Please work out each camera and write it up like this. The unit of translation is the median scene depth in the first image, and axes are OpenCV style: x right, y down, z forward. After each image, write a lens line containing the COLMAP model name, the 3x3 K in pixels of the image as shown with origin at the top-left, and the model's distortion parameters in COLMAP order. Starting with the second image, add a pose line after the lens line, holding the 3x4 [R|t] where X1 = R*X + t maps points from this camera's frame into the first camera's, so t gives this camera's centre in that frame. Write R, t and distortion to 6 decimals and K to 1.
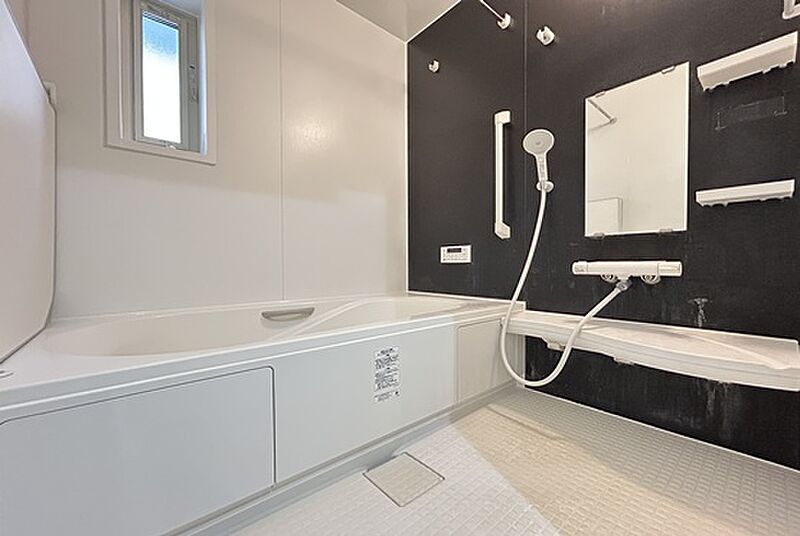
lens RADIAL K [[323.5, 0, 400.0], [0, 323.5, 268.0], [0, 0, 1]] dist [0.001837, 0.000074]
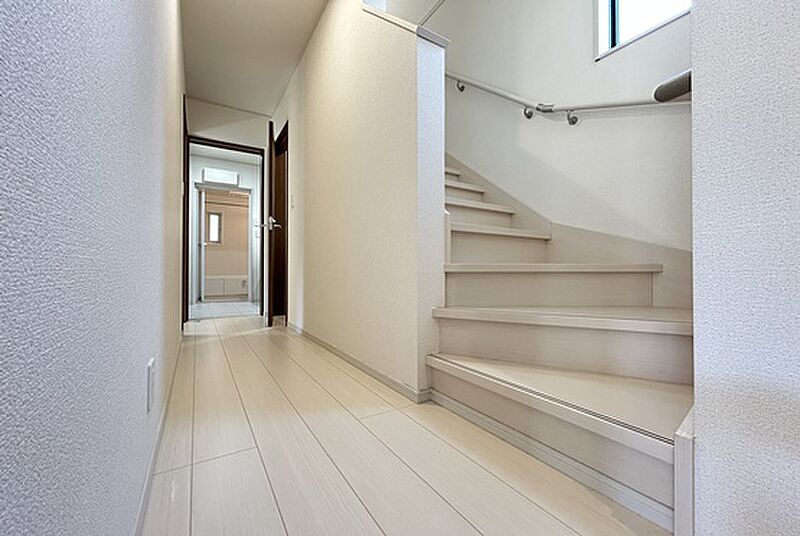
lens RADIAL K [[323.5, 0, 400.0], [0, 323.5, 268.0], [0, 0, 1]] dist [0.001837, 0.000074]
pose [[0.990419, 0.005052, -0.138002, 2.625199], [-0.008283, 0.999705, -0.022847, 0.091041], [0.137846, 0.023771, 0.990168, -3.312929]]
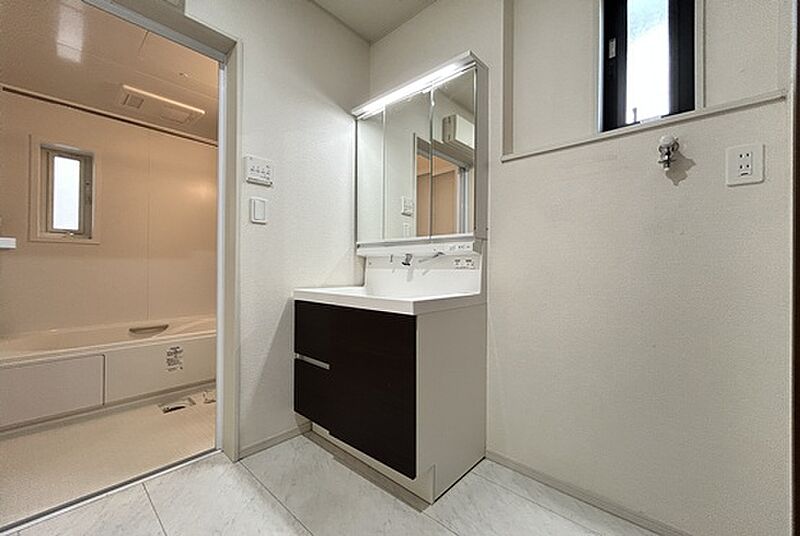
lens RADIAL K [[323.5, 0, 400.0], [0, 323.5, 268.0], [0, 0, 1]] dist [0.001837, 0.000074]
pose [[0.989920, 0.016431, 0.140674, 0.774103], [-0.014925, 0.999819, -0.011756, -0.192255], [-0.140842, 0.009538, 0.989986, -0.939329]]
